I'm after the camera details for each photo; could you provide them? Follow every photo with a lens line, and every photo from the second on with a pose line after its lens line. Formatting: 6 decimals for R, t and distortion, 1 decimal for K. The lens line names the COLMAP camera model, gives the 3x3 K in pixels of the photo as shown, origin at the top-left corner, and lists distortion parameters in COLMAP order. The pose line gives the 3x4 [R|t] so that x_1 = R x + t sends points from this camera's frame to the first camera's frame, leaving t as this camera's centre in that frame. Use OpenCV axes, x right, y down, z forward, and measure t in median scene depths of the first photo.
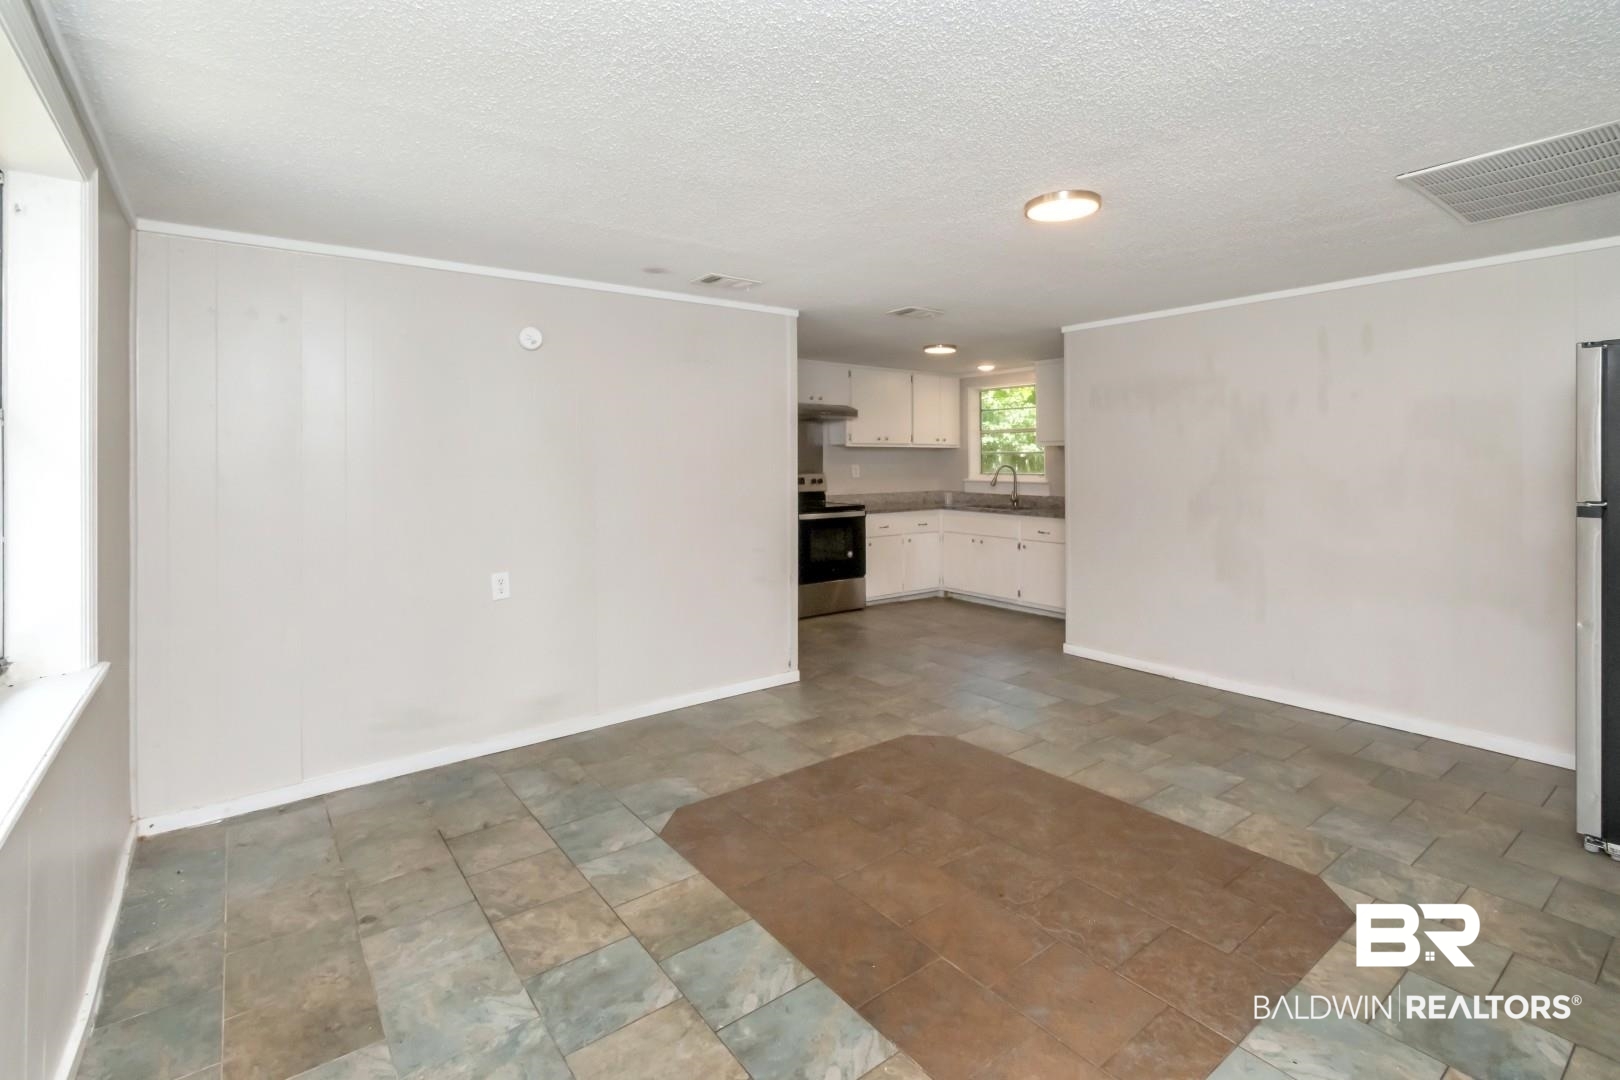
lens RADIAL K [[756.1, 0, 814.7], [0, 756.1, 453.2], [0, 0, 1]] dist [0.002458, -0.000160]
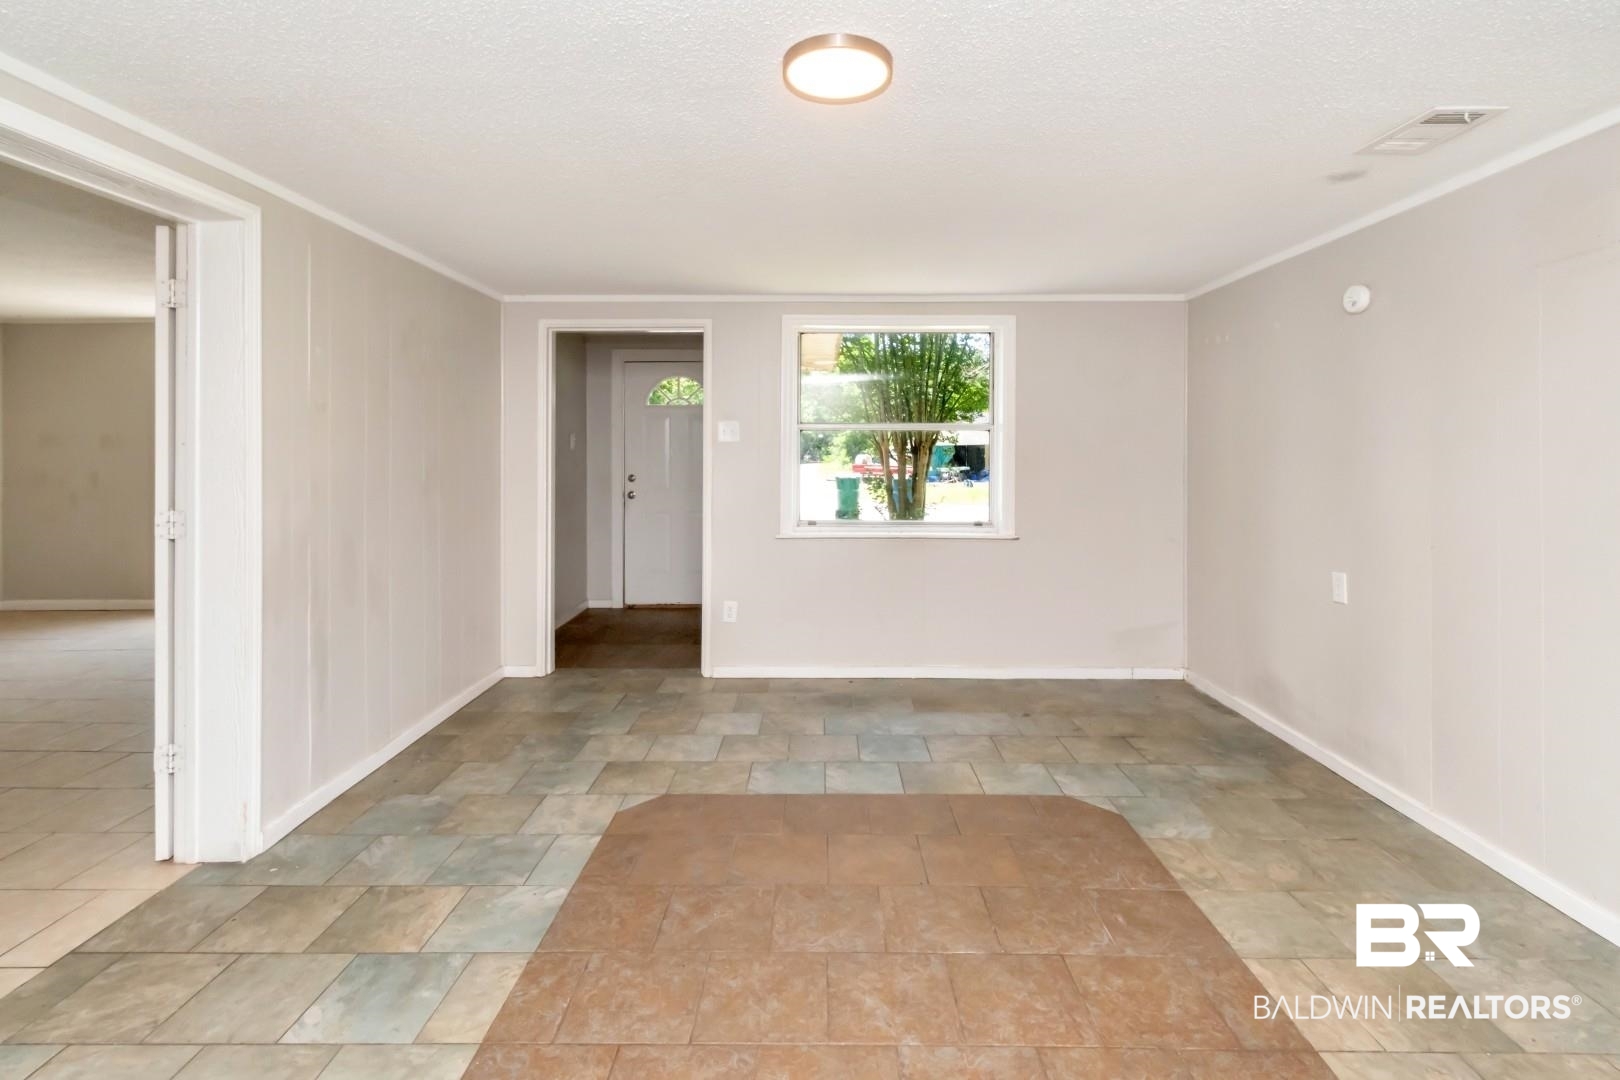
lens RADIAL K [[756.1, 0, 814.7], [0, 756.1, 453.2], [0, 0, 1]] dist [0.002458, -0.000160]
pose [[-0.619762, 0.011019, -0.784713, 0.722535], [0.009008, 0.999935, 0.006928, 0.006777], [0.784738, -0.002775, -0.619821, 1.171749]]
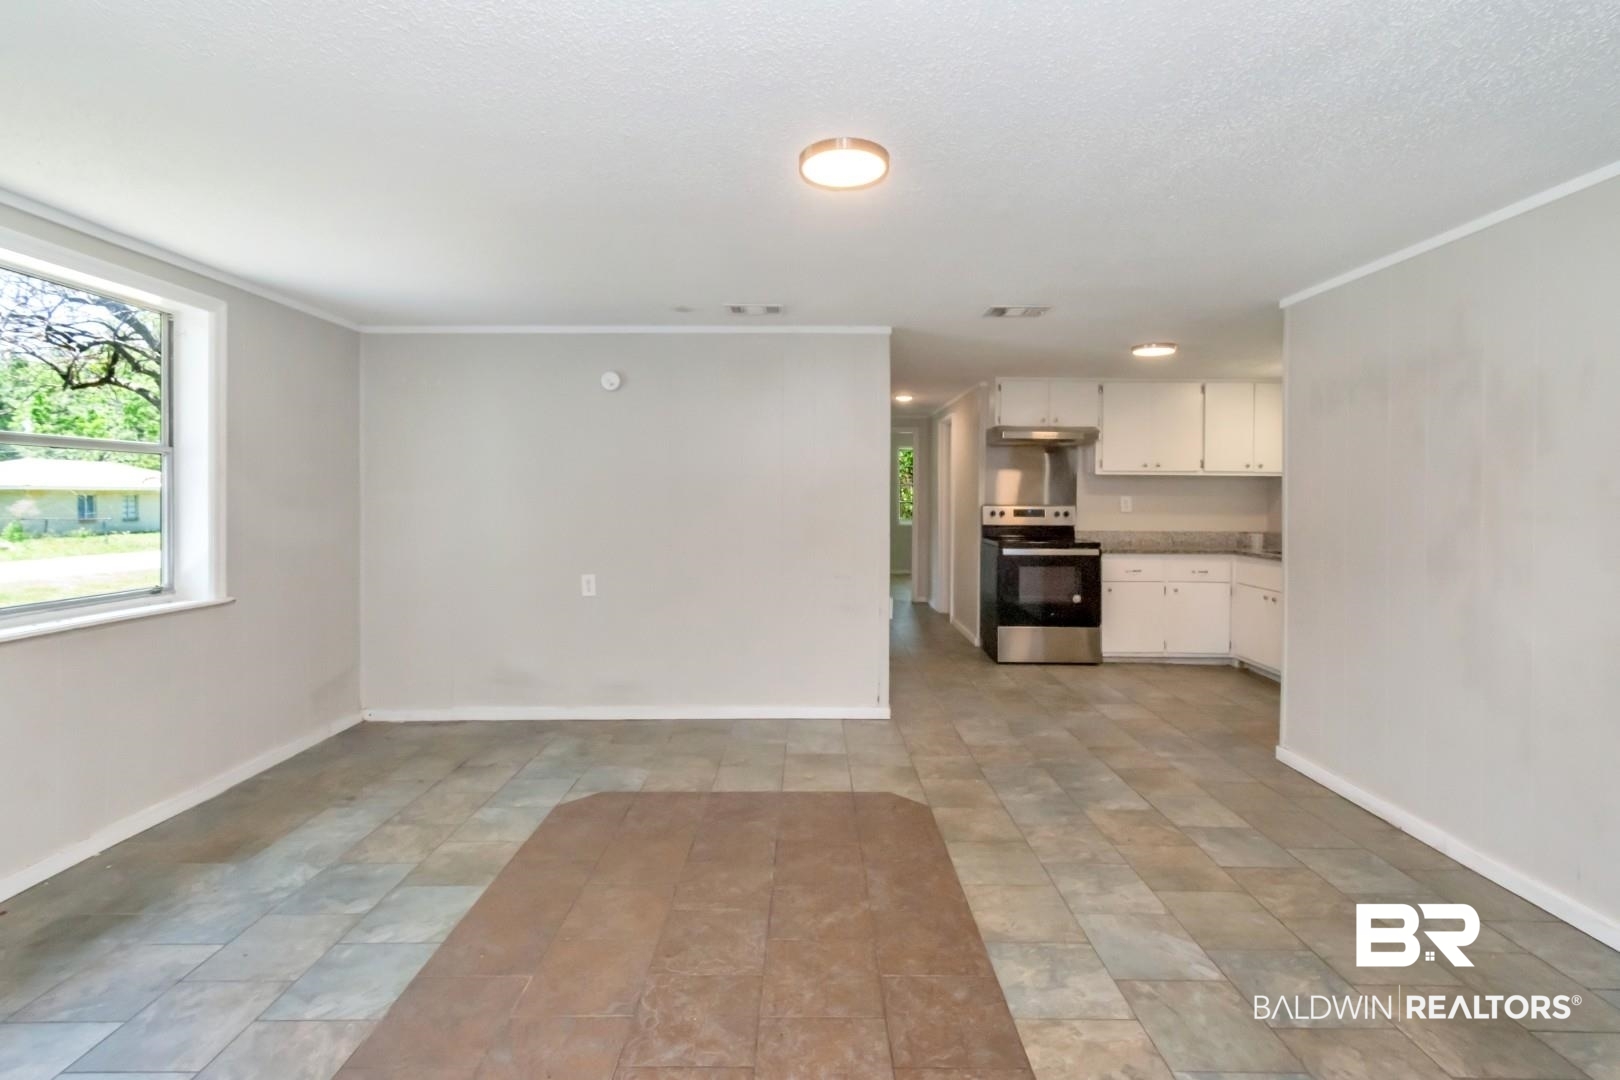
lens RADIAL K [[741.8, 0, 811.2], [0, 741.8, 497.7], [0, 0, 1]] dist [0.004477, -0.000223]
pose [[0.792676, 0.010581, -0.609551, 0.662907], [-0.003923, 0.999917, 0.012257, 0.018253], [0.609630, -0.007324, 0.792652, 0.292115]]
